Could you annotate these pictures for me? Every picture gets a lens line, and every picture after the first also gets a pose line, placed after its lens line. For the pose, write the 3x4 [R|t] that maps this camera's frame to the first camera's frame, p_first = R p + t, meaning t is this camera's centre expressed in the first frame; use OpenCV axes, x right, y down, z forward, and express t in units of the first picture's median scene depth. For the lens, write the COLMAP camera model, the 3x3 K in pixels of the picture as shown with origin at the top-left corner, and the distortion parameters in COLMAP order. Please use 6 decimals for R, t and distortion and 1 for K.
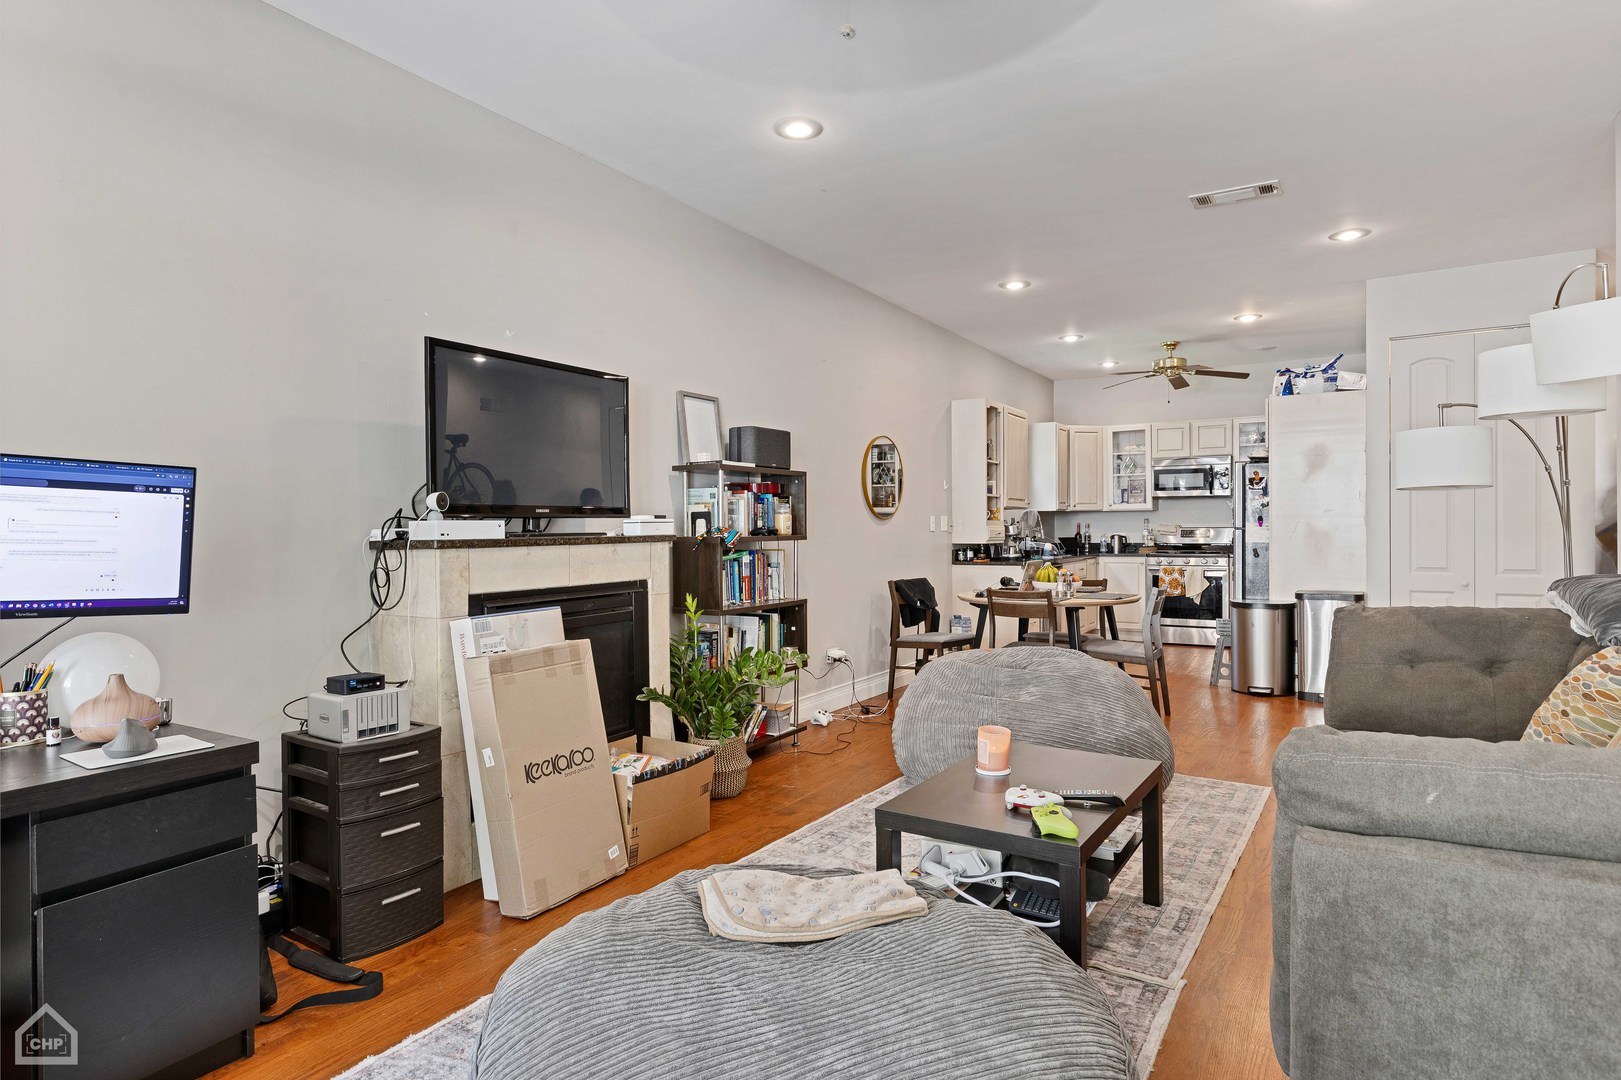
lens RADIAL K [[908.3, 0, 808.2], [0, 908.3, 535.8], [0, 0, 1]] dist [0.000935, 0.000021]
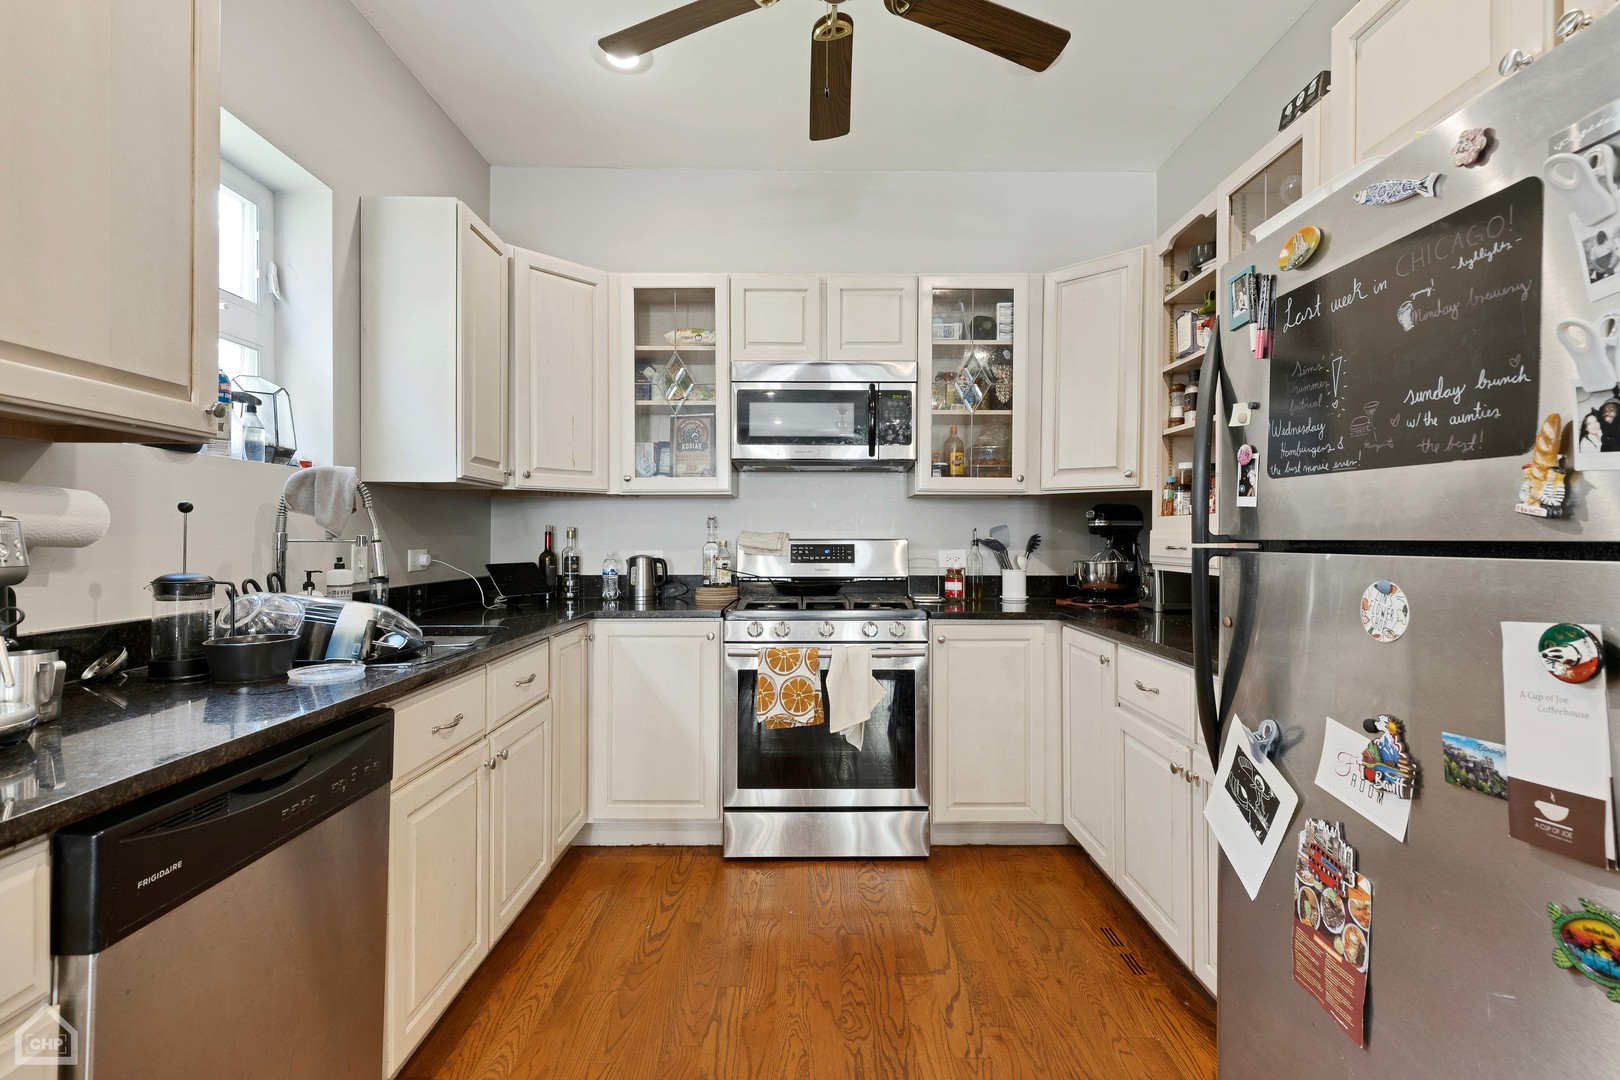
lens RADIAL K [[748.2, 0, 807.2], [0, 748.2, 536.0], [0, 0, 1]] dist [-0.001631, -0.000073]
pose [[0.853908, 0.008204, 0.520359, 0.243036], [-0.002357, 0.999926, -0.011897, -0.006483], [-0.520418, 0.008933, 0.853865, 0.719858]]
